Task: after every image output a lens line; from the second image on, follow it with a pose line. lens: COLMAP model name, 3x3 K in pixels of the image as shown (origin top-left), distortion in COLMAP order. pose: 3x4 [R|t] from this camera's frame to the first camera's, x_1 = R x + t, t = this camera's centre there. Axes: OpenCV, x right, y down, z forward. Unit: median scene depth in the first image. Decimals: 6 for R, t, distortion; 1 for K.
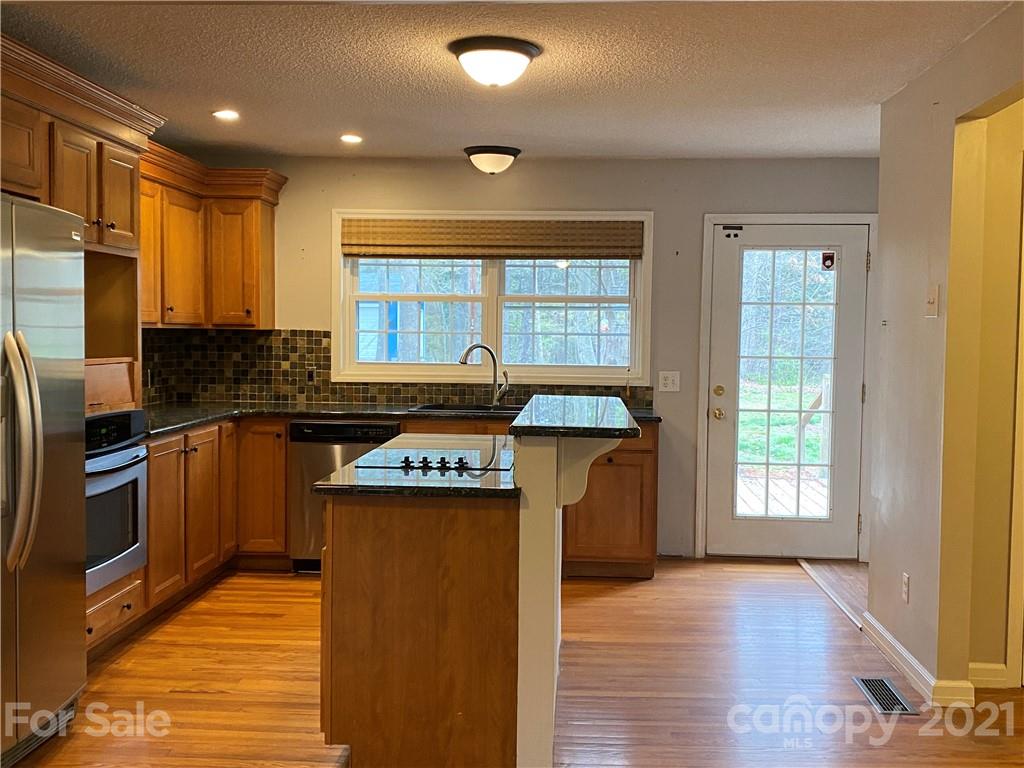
lens RADIAL K [[1008.1, 0, 512.0], [0, 1008.1, 384.0], [0, 0, 1]] dist [0.085520, -0.007421]
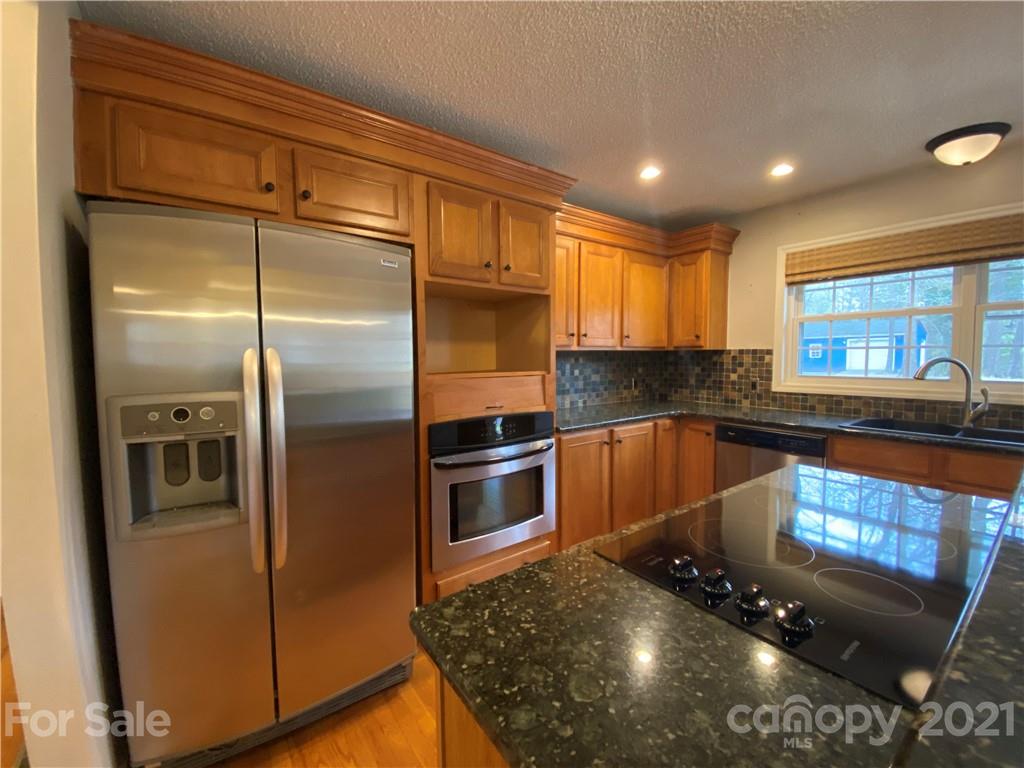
lens RADIAL K [[412.0, 0, 511.3], [0, 412.0, 381.7], [0, 0, 1]] dist [0.022317, -0.021944]
pose [[0.633466, 0.030324, -0.773176, 0.006790], [-0.024322, 0.999518, 0.019274, -0.015575], [0.773388, 0.006595, 0.633898, 0.448409]]
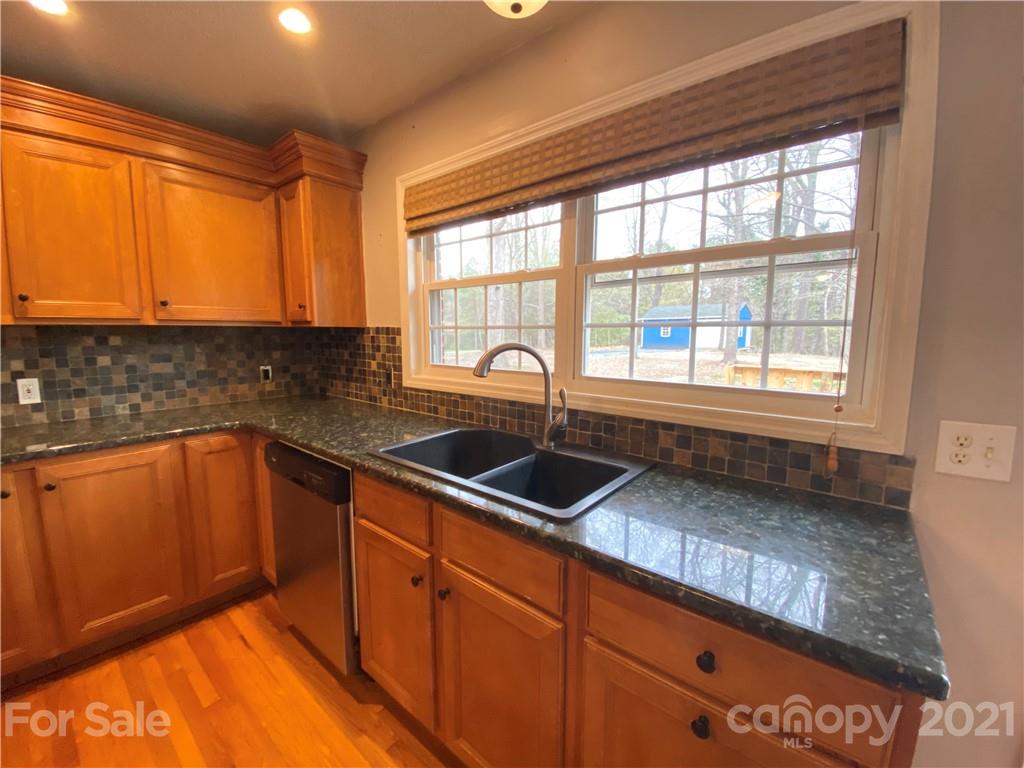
lens RADIAL K [[412.0, 0, 511.3], [0, 412.0, 381.7], [0, 0, 1]] dist [0.022317, -0.021944]
pose [[0.804640, 0.059866, -0.590737, 0.106473], [-0.023370, 0.997326, 0.069239, -0.033061], [0.593302, -0.041907, 0.803888, 0.778725]]
